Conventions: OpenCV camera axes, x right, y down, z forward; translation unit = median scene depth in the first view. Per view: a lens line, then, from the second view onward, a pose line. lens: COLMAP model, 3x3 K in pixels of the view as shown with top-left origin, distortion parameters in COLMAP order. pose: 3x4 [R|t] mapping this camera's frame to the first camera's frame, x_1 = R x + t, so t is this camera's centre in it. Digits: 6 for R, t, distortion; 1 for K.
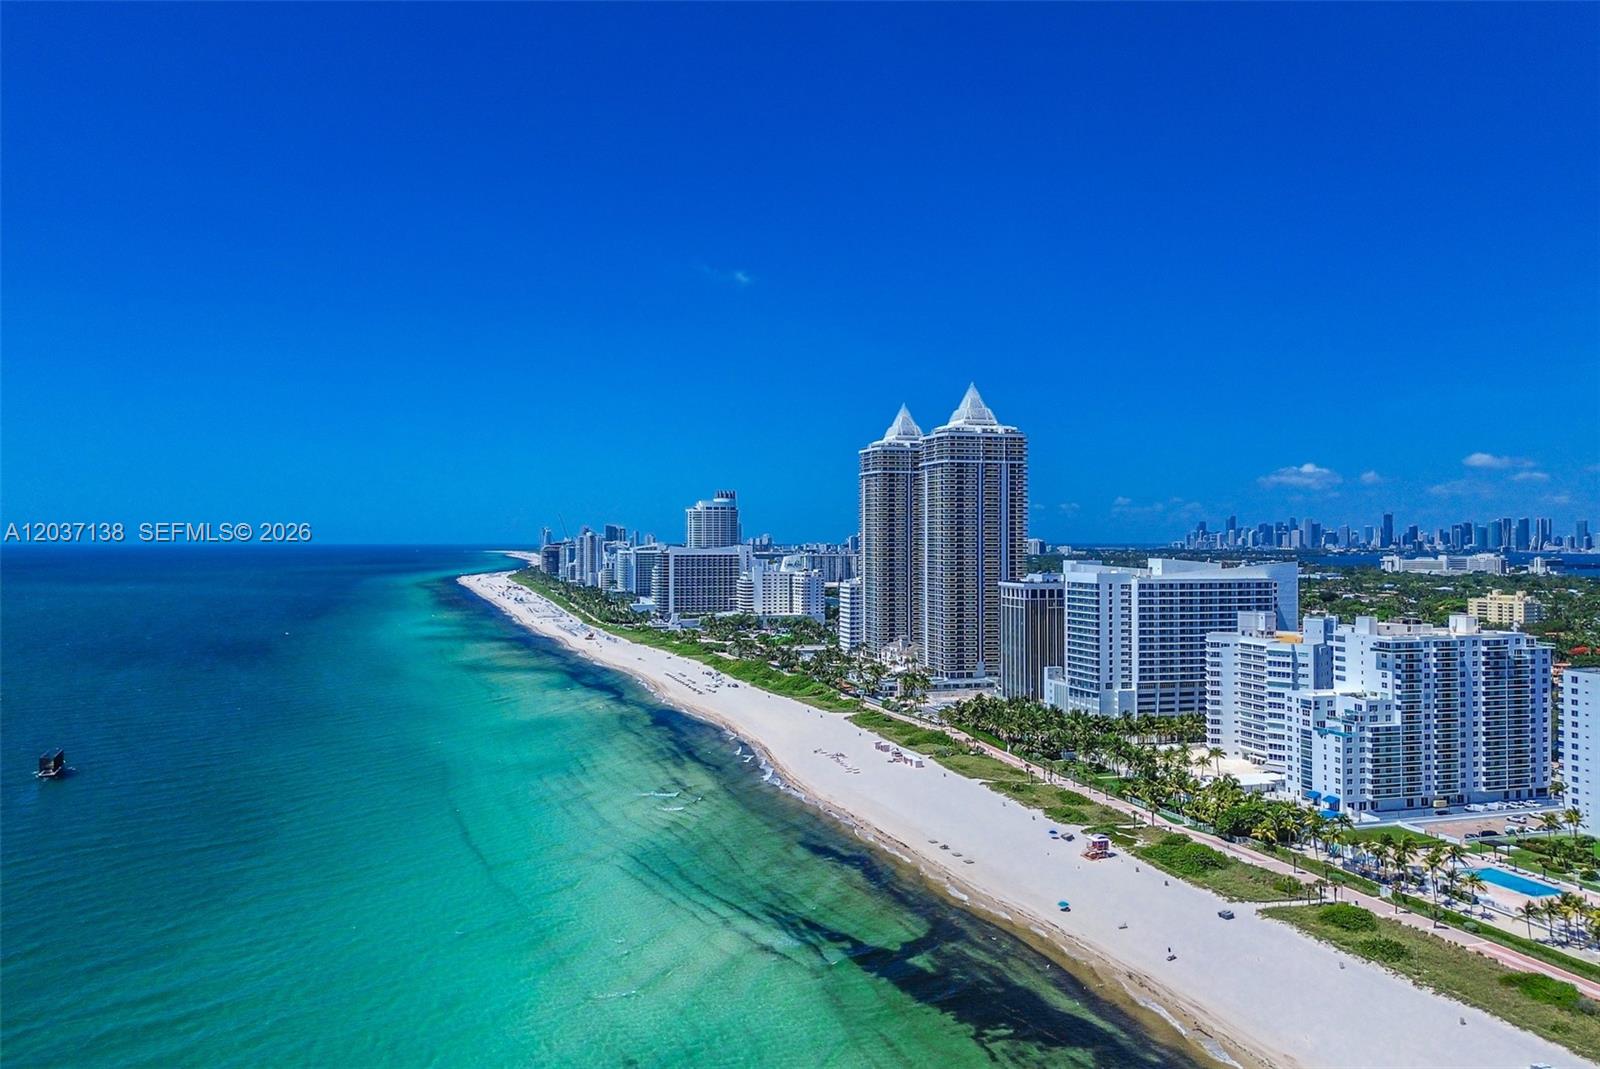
lens RADIAL K [[1158.4, 0, 800.0], [0, 1158.4, 534.5], [0, 0, 1]] dist [0.114057, -0.110471]
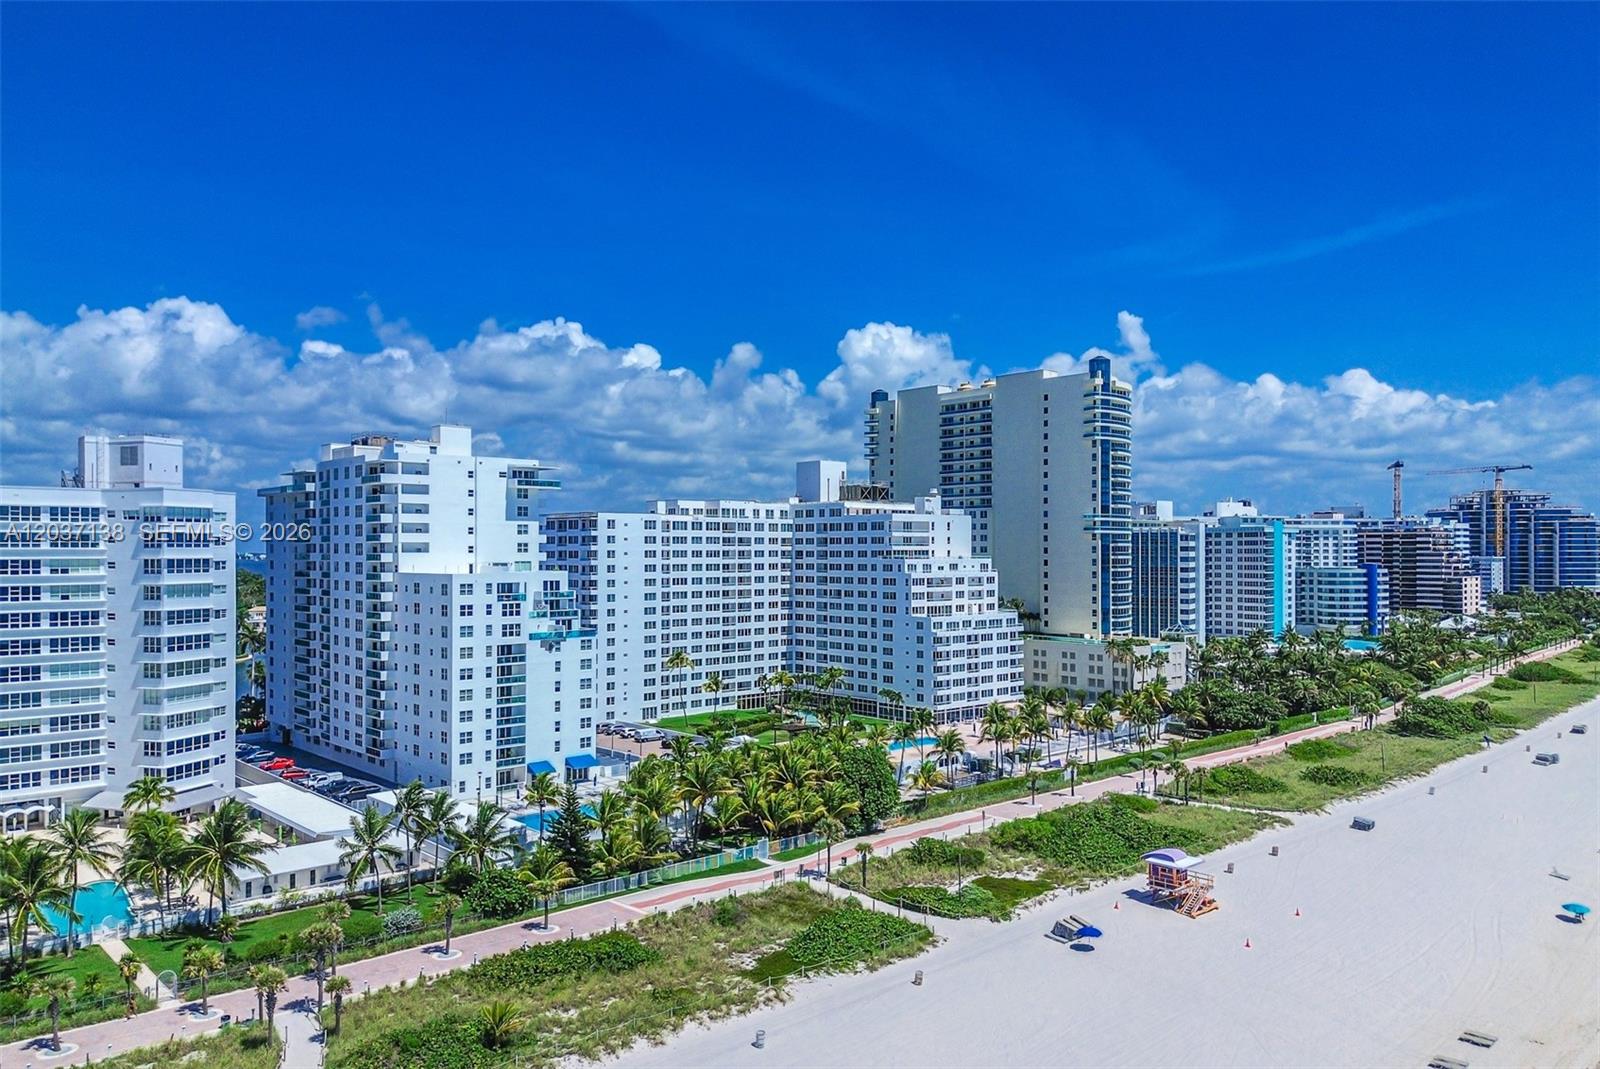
lens RADIAL K [[1145.0, 0, 816.4], [0, 1145.0, 543.2], [0, 0, 1]] dist [0.089907, -0.102284]
pose [[-0.427482, 0.005706, 0.904006, -0.041498], [-0.000349, 0.999979, -0.006476, 0.096985], [-0.904024, -0.003084, -0.427471, 0.834040]]
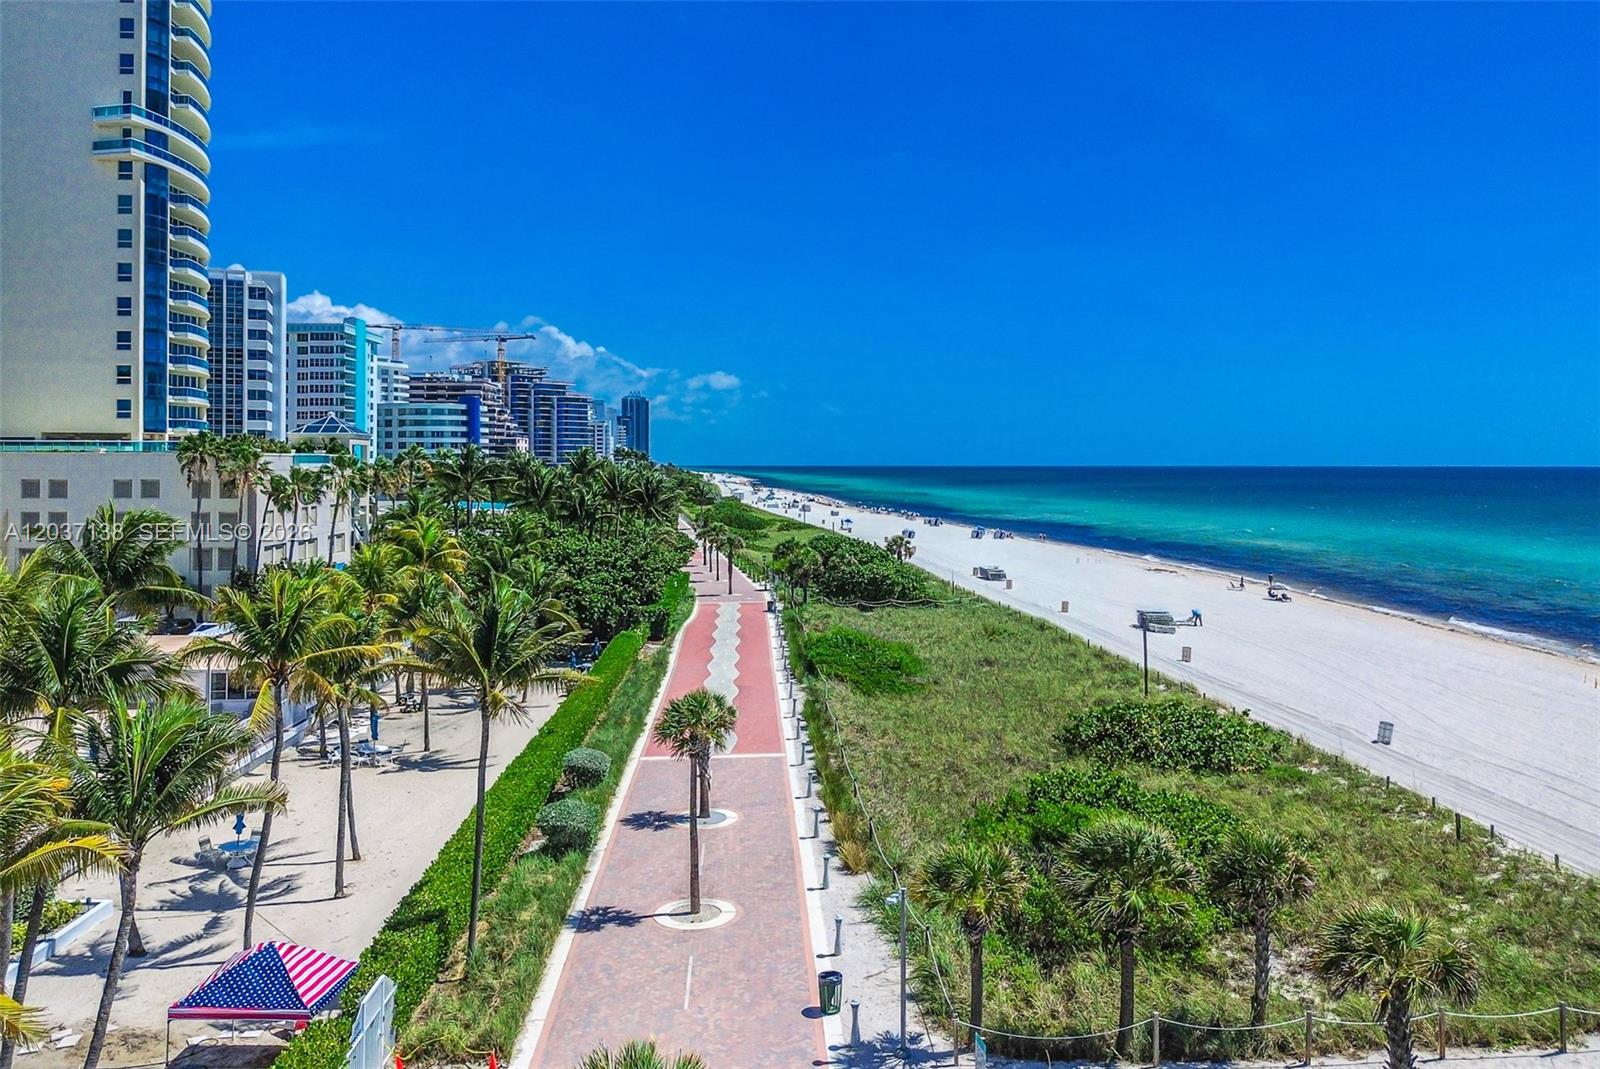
lens RADIAL K [[1149.4, 0, 801.3], [0, 1149.4, 464.1], [0, 0, 1]] dist [0.002849, 0.000854]
pose [[-0.967574, 0.000349, 0.252586, 0.251502], [-0.000545, 0.999994, -0.003471, 0.147062], [-0.252586, -0.003496, -0.967568, 0.632393]]
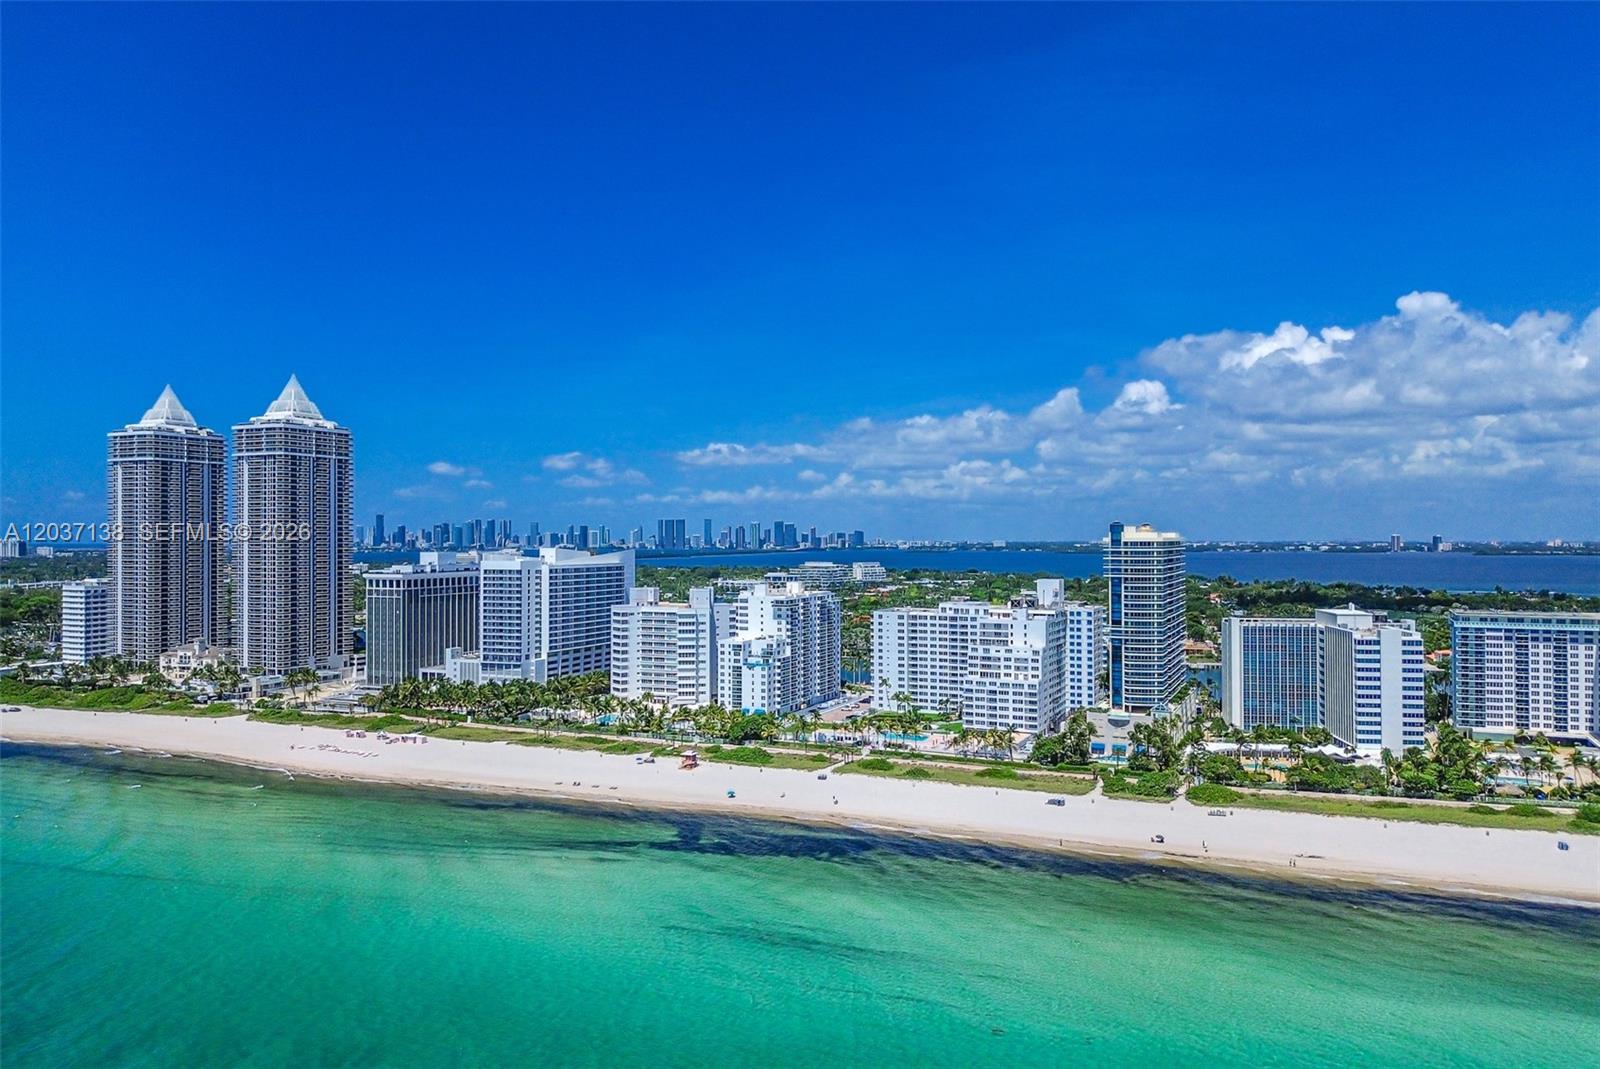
lens RADIAL K [[1158.4, 0, 800.0], [0, 1158.4, 534.5], [0, 0, 1]] dist [0.114057, -0.110471]
pose [[0.675120, -0.000512, 0.737708, -0.412299], [0.000322, 1.000000, 0.000400, 0.006511], [-0.737708, -0.000033, 0.675120, 0.009899]]
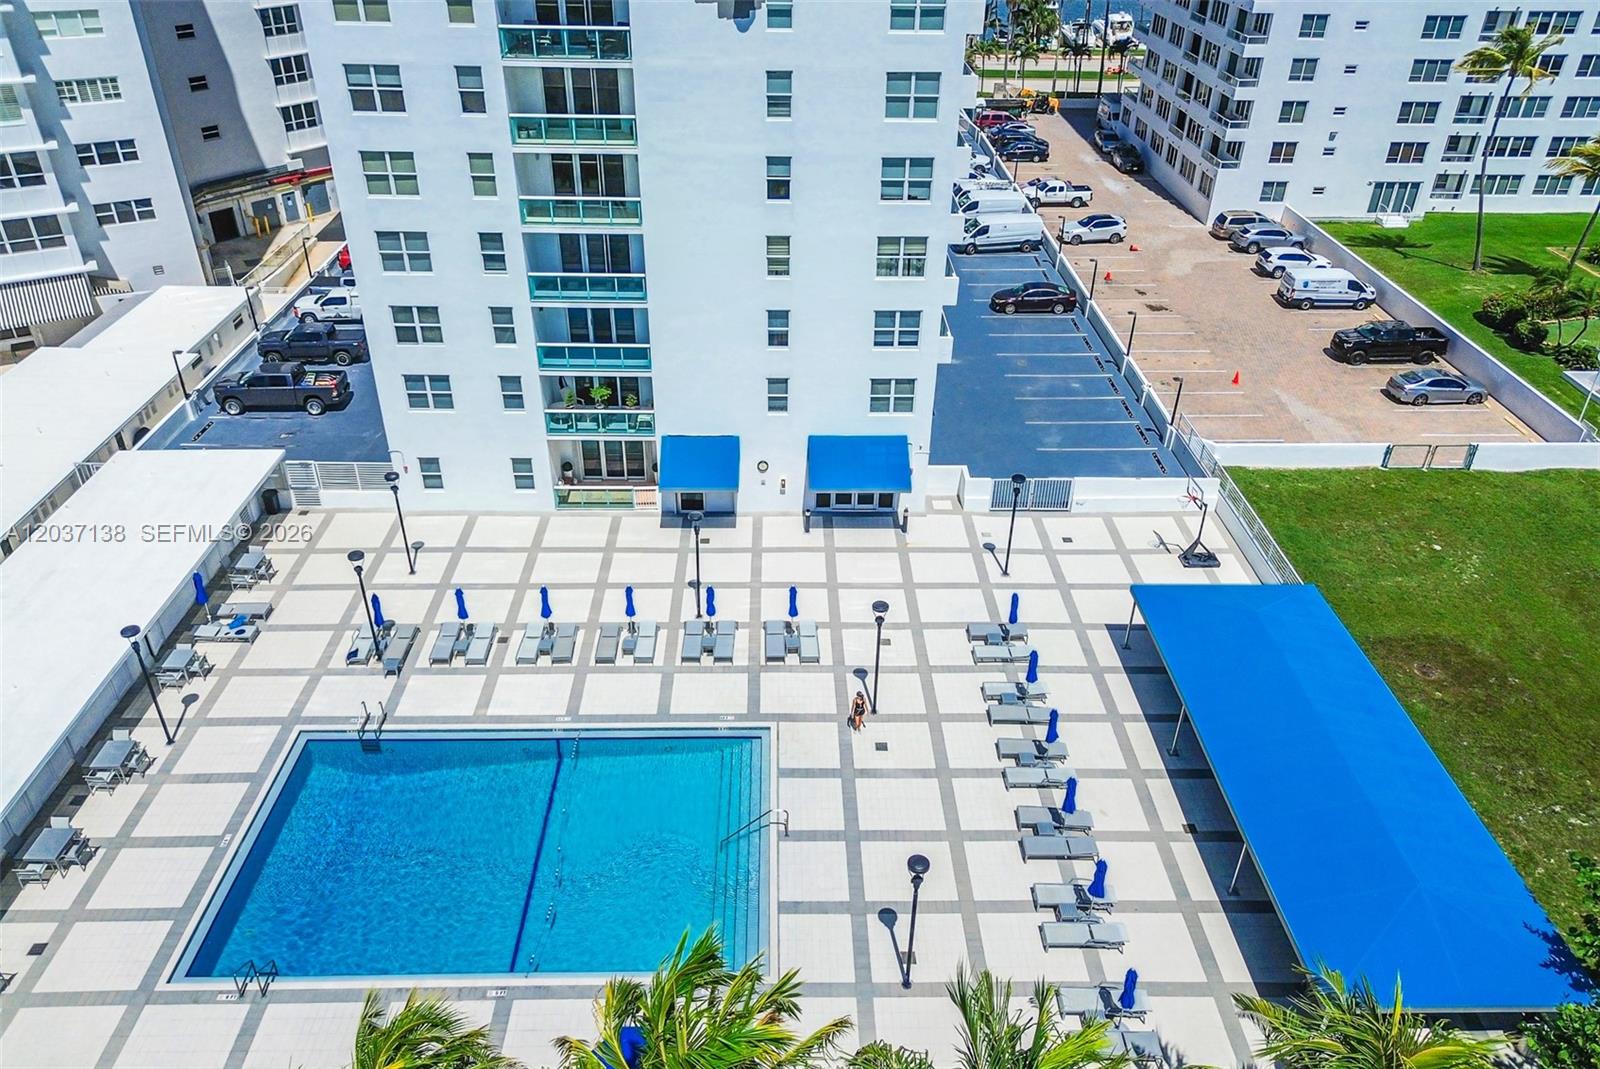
lens RADIAL K [[1145.0, 0, 816.4], [0, 1145.0, 543.2], [0, 0, 1]] dist [0.089907, -0.102284]
pose [[0.274151, -0.510499, 0.815004, 0.241323], [-0.019474, 0.844353, 0.535433, 0.115677], [-0.961489, -0.162661, 0.221539, 0.720964]]
